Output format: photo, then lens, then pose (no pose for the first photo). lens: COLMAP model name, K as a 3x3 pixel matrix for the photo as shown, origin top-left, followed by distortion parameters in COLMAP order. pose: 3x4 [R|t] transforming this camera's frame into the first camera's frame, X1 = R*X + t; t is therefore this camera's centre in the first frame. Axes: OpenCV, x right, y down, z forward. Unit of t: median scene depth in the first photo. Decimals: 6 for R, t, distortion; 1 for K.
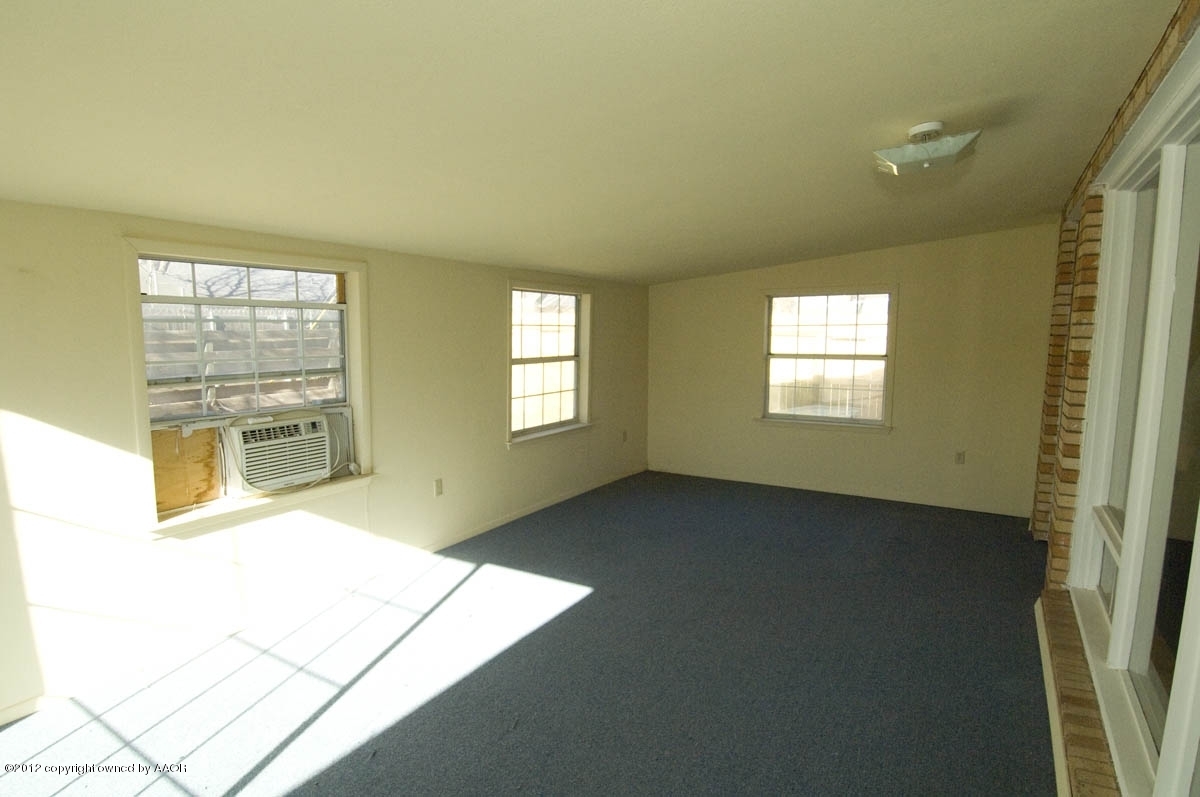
lens RADIAL K [[621.9, 0, 604.0], [0, 621.9, 402.7], [0, 0, 1]] dist [0.056862, -0.060586]
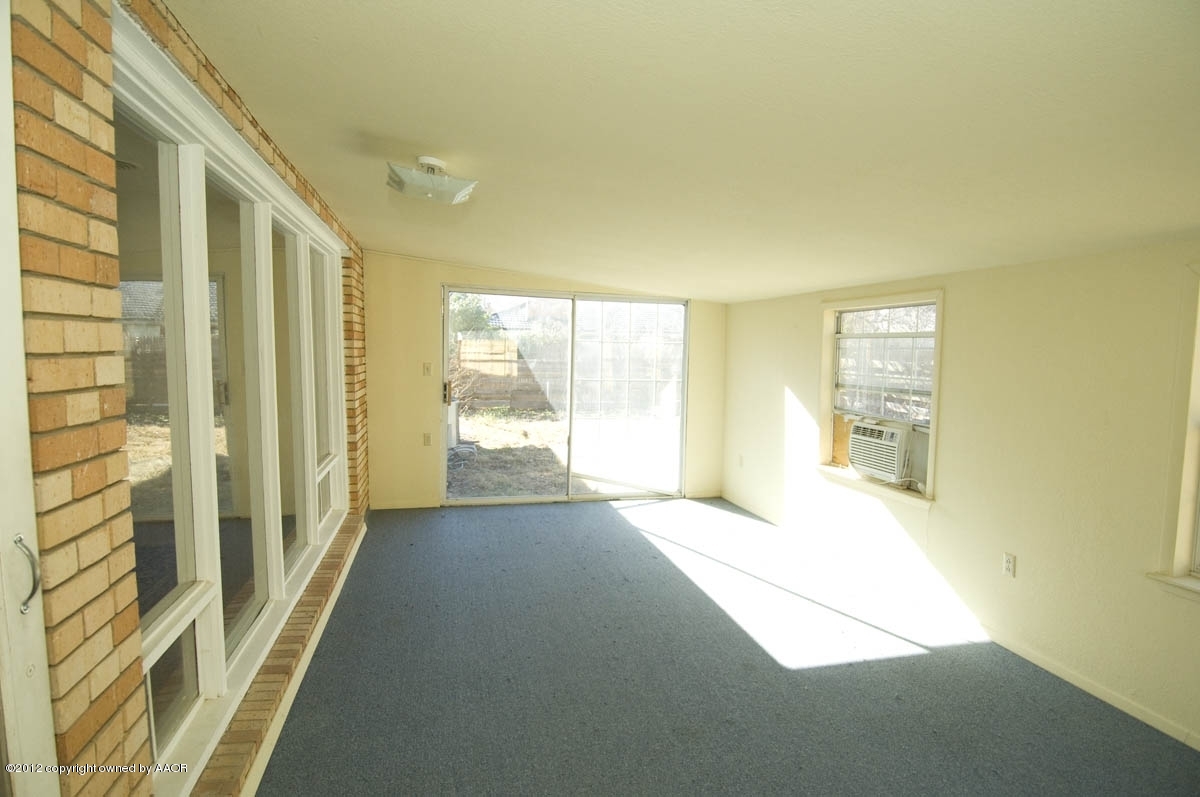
lens RADIAL K [[621.9, 0, 604.0], [0, 621.9, 402.7], [0, 0, 1]] dist [0.056862, -0.060586]
pose [[-0.696989, 0.043536, -0.715759, 0.751514], [-0.104393, 0.981361, 0.161346, -0.156305], [0.709443, 0.187177, -0.679453, 1.387440]]
